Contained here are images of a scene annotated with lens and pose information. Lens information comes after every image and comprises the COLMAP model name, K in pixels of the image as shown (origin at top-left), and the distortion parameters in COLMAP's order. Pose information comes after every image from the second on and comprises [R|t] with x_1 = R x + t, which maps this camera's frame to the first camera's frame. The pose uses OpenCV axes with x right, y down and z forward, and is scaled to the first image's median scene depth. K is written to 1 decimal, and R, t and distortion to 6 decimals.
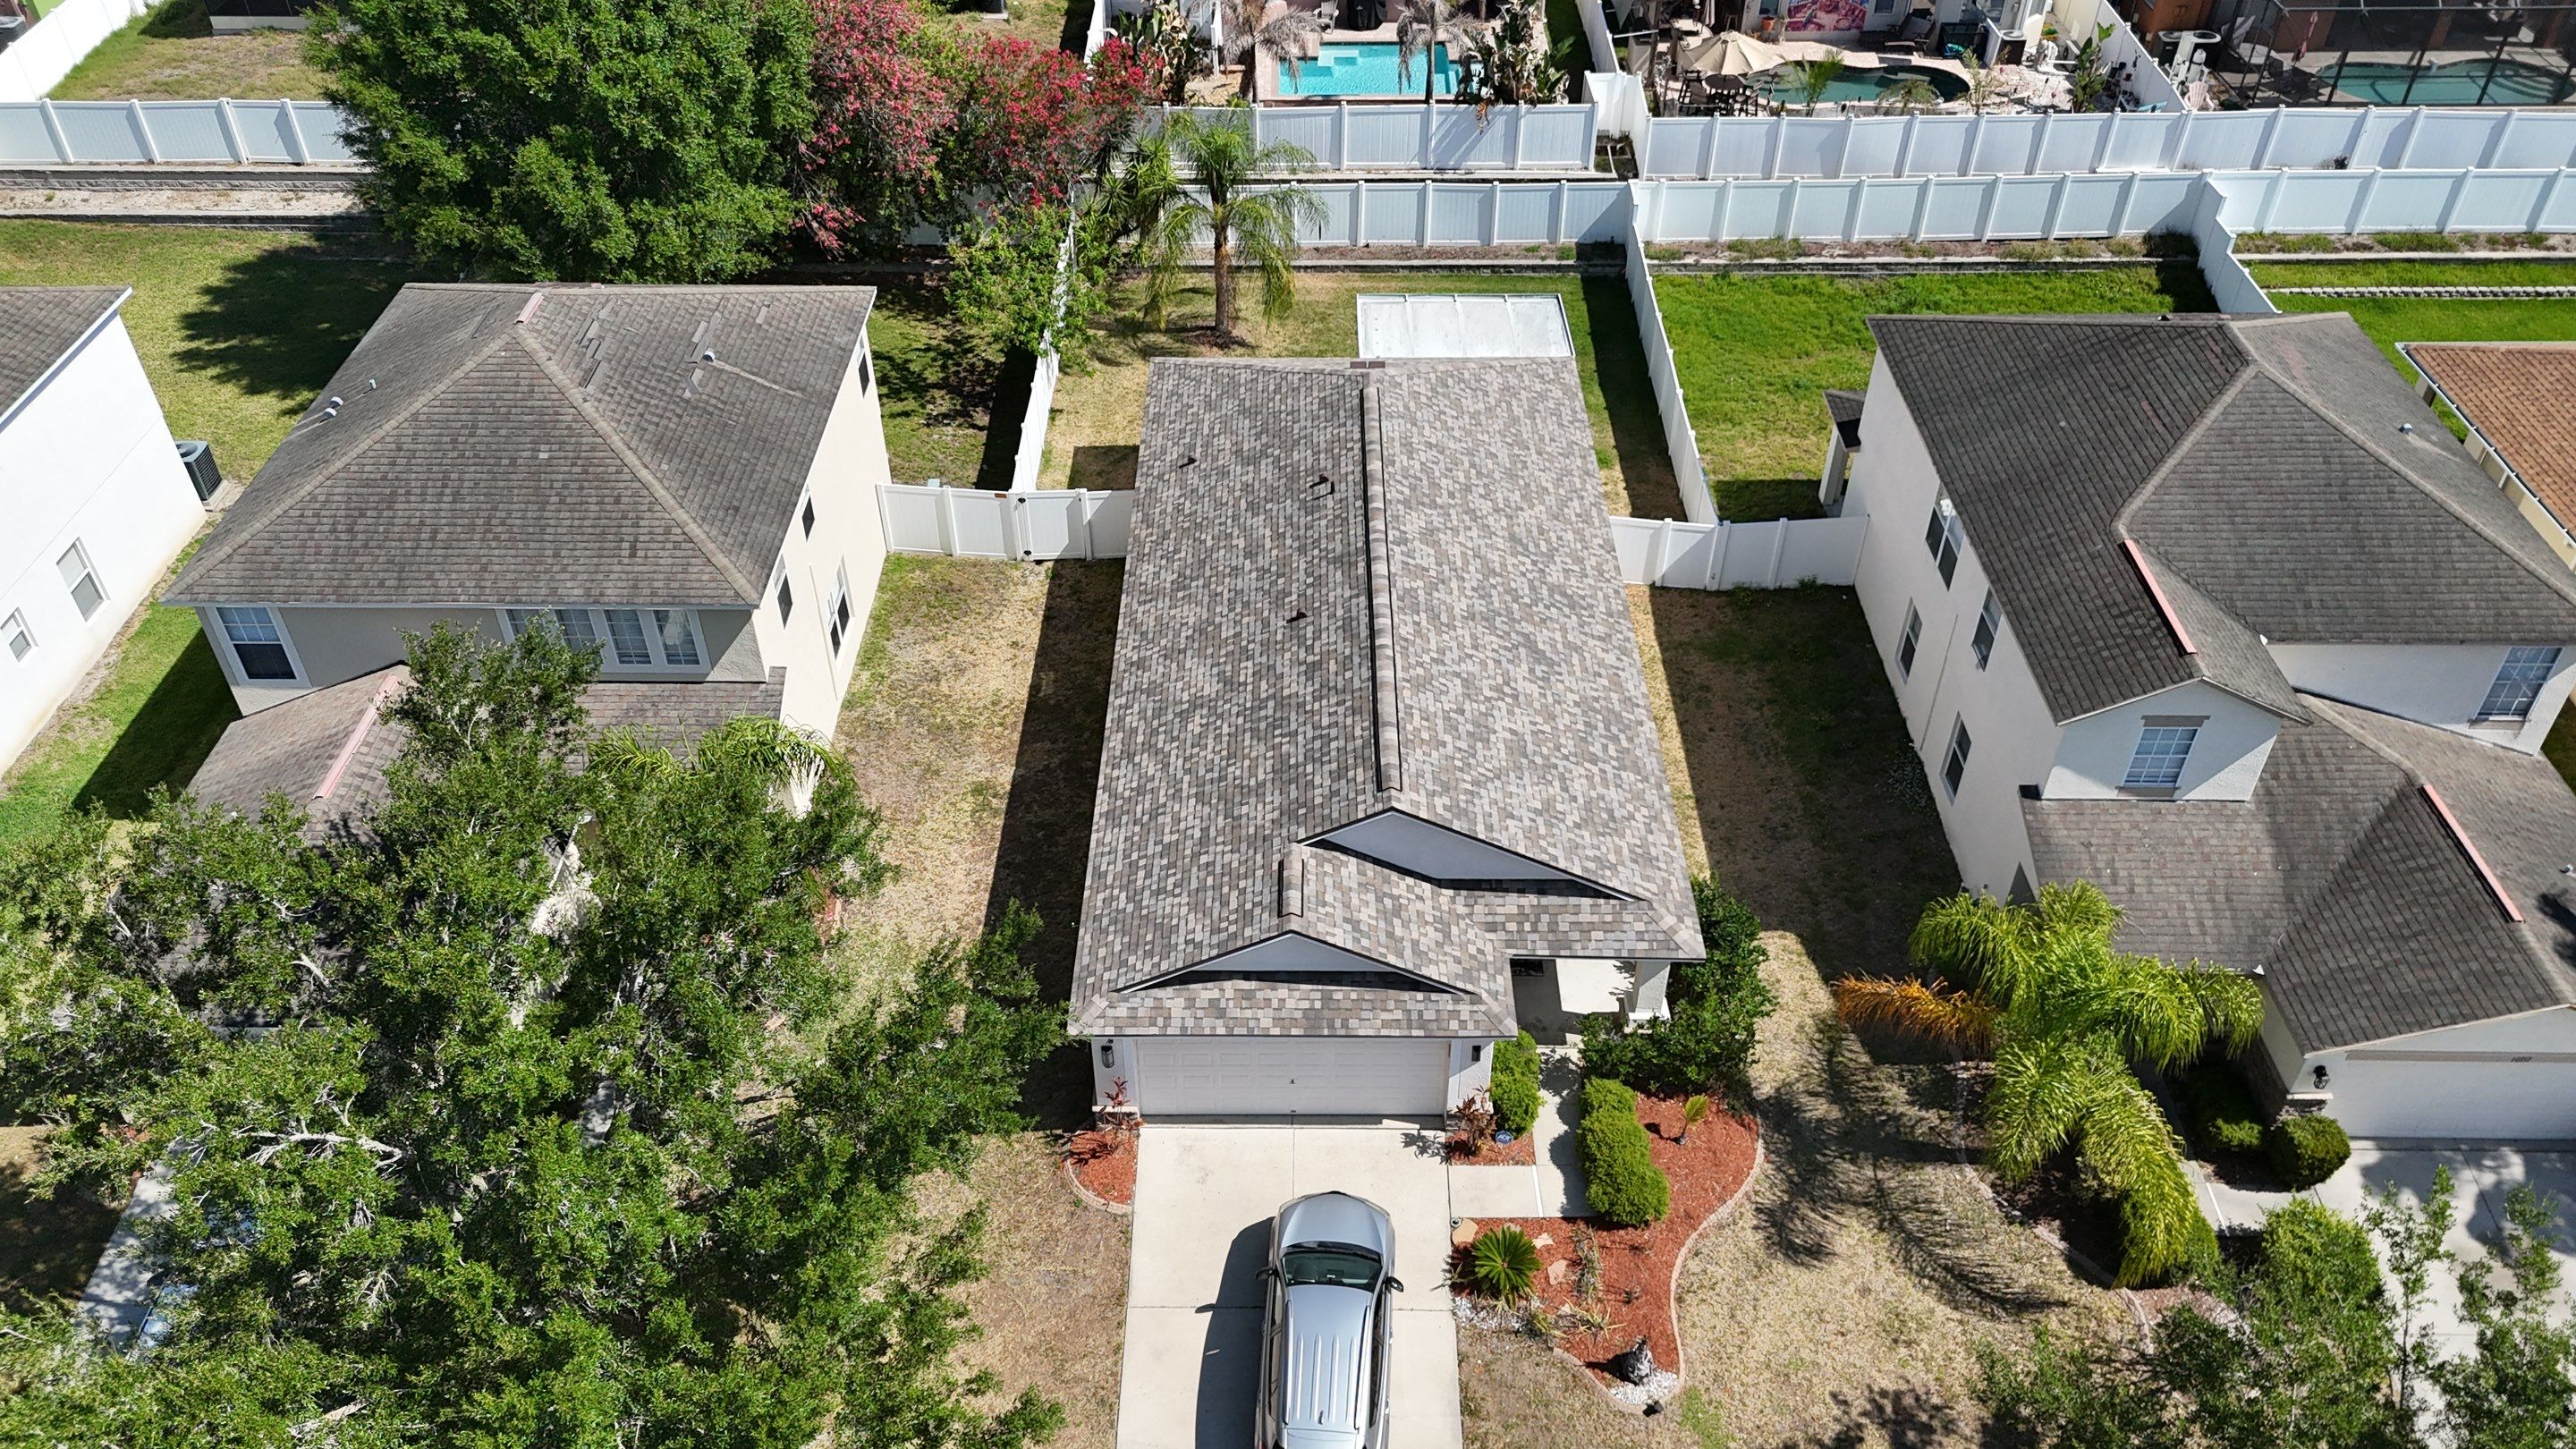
lens RADIAL K [[1902.9, 0, 1279.4], [0, 1902.9, 722.0], [0, 0, 1]] dist [0.041752, -0.039202]
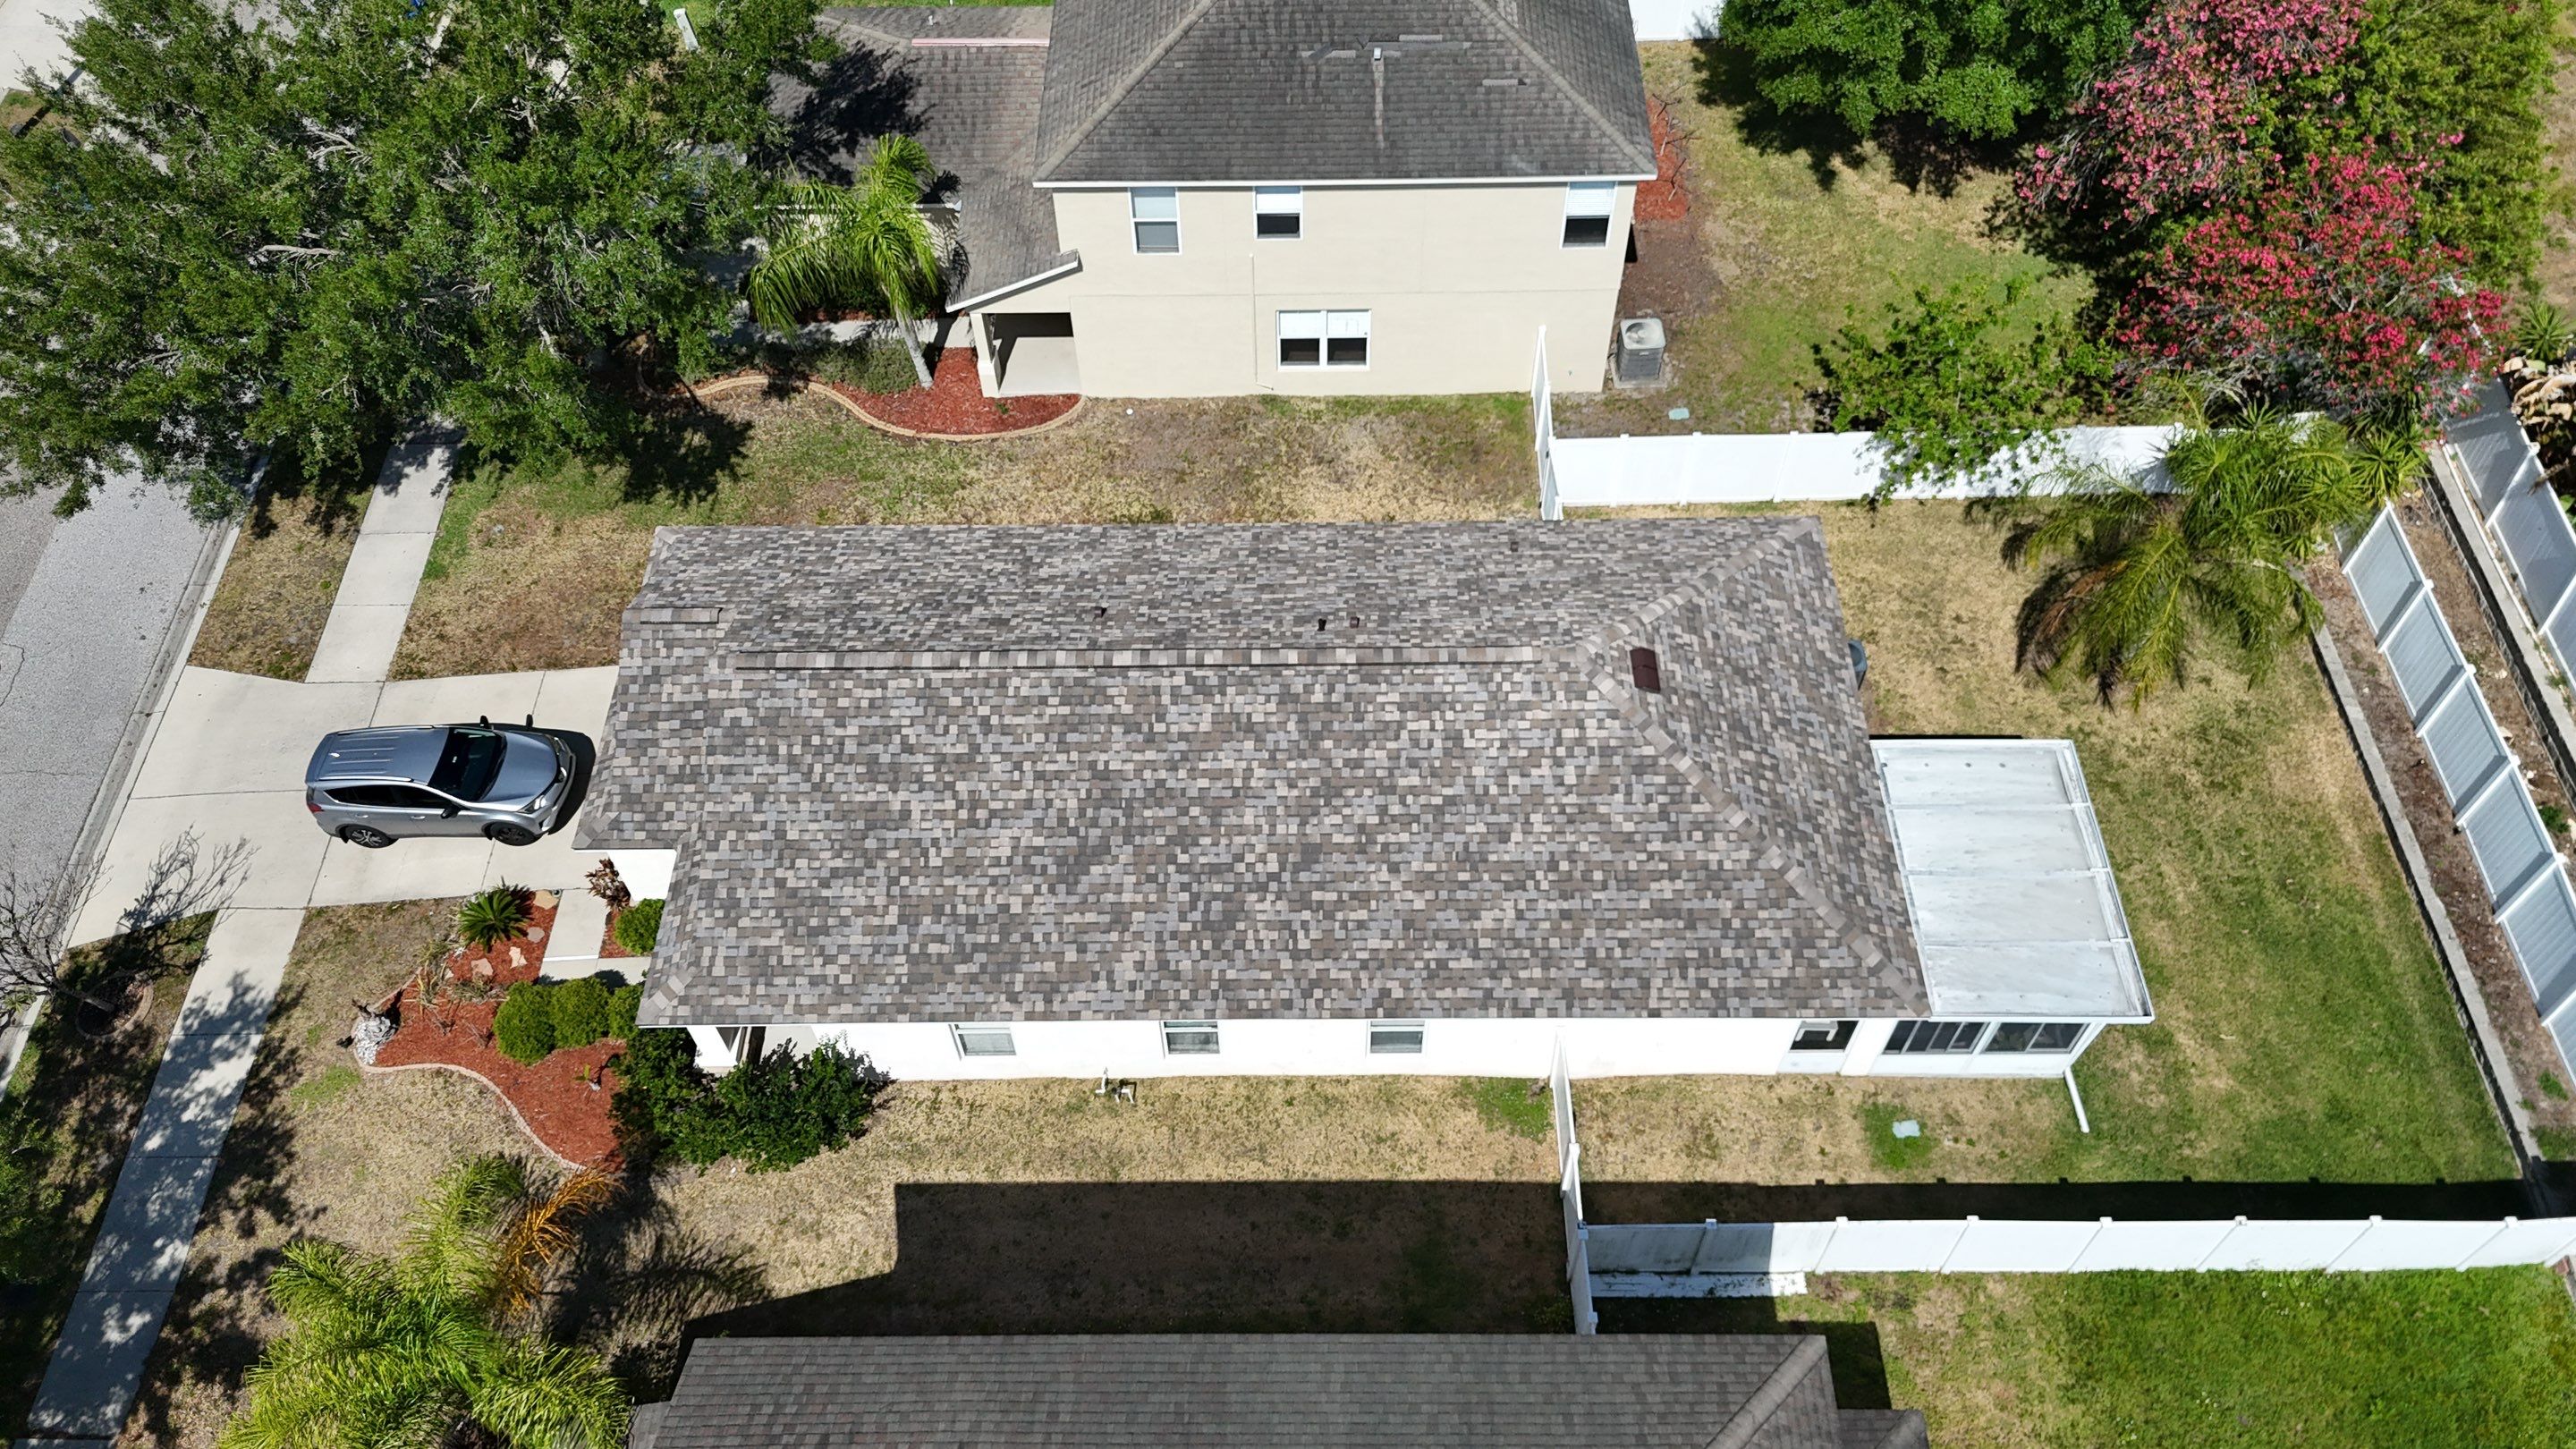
lens RADIAL K [[1902.9, 0, 1286.1], [0, 1902.9, 729.8], [0, 0, 1]] dist [0.041752, -0.039202]
pose [[0.008053, 0.810915, -0.585109, 0.625821], [-0.631050, 0.458020, 0.626094, -0.697545], [0.775700, 0.364191, 0.515416, 0.671340]]
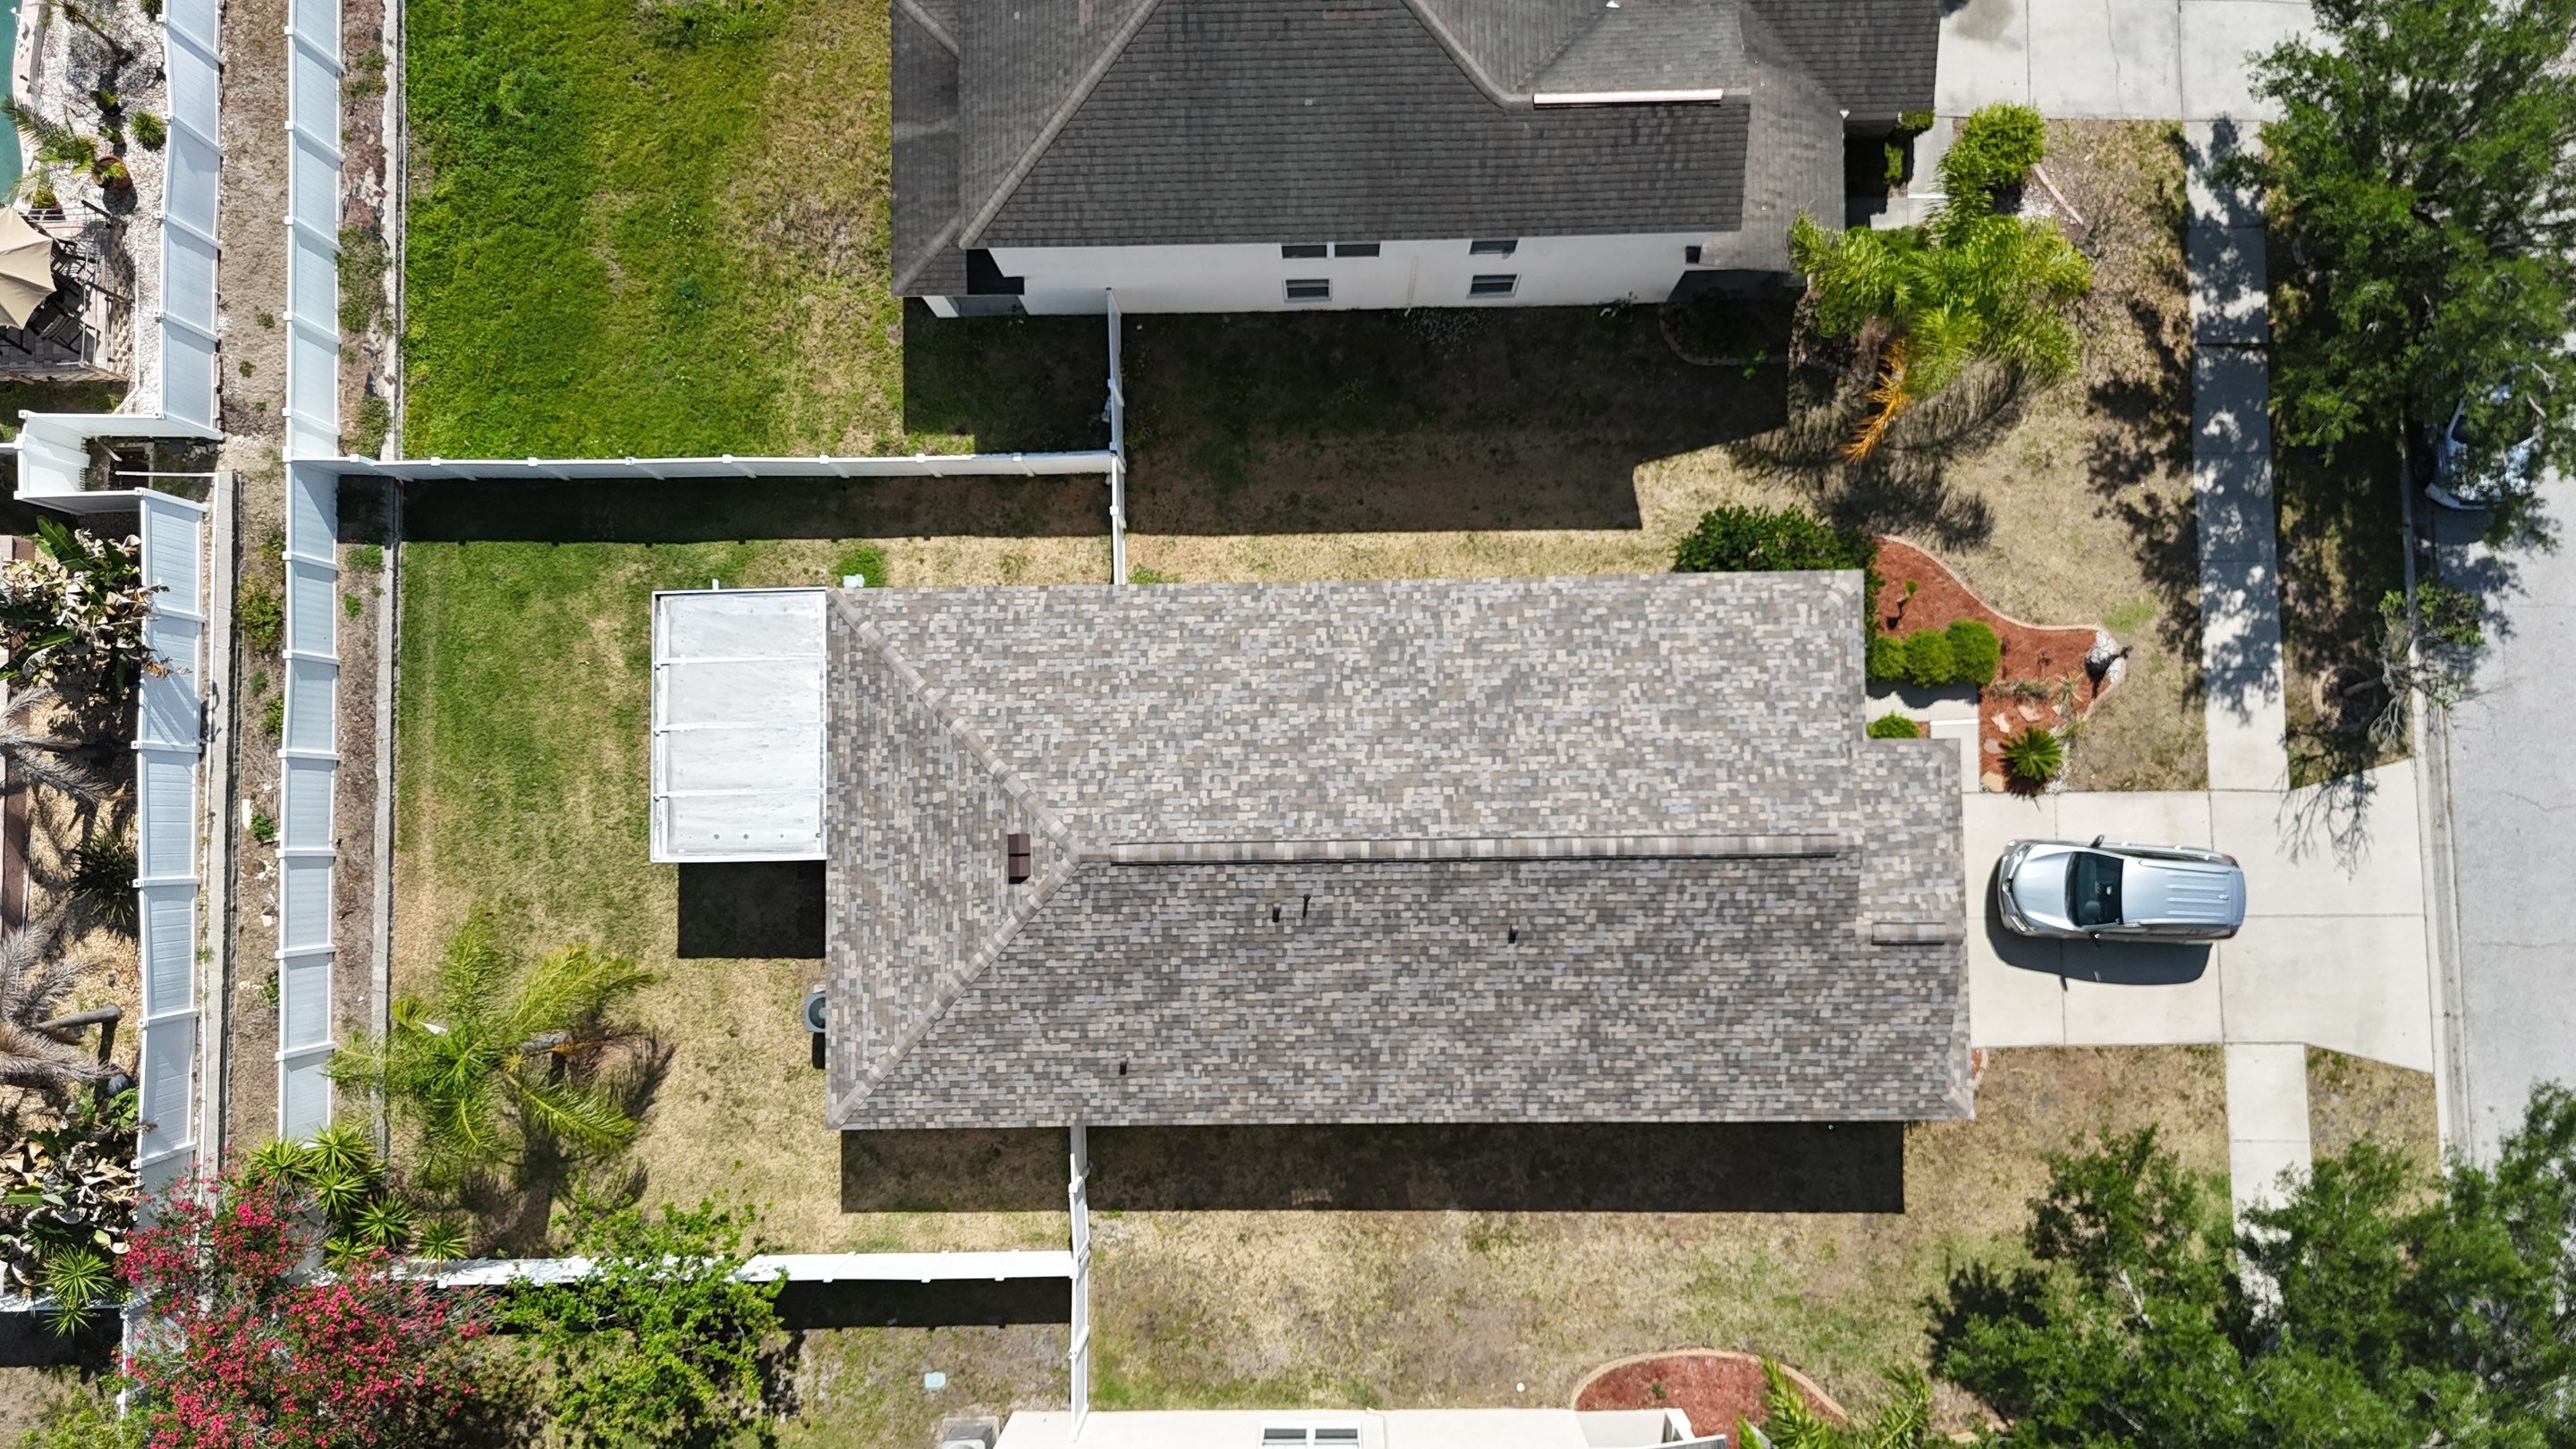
lens RADIAL K [[1902.9, 0, 1279.8], [0, 1902.9, 708.1], [0, 0, 1]] dist [0.041752, -0.039202]
pose [[-0.023581, -0.997221, 0.070671, 0.062372], [0.665434, 0.037100, 0.745534, -0.926908], [-0.746084, 0.064607, 0.662710, 0.471023]]
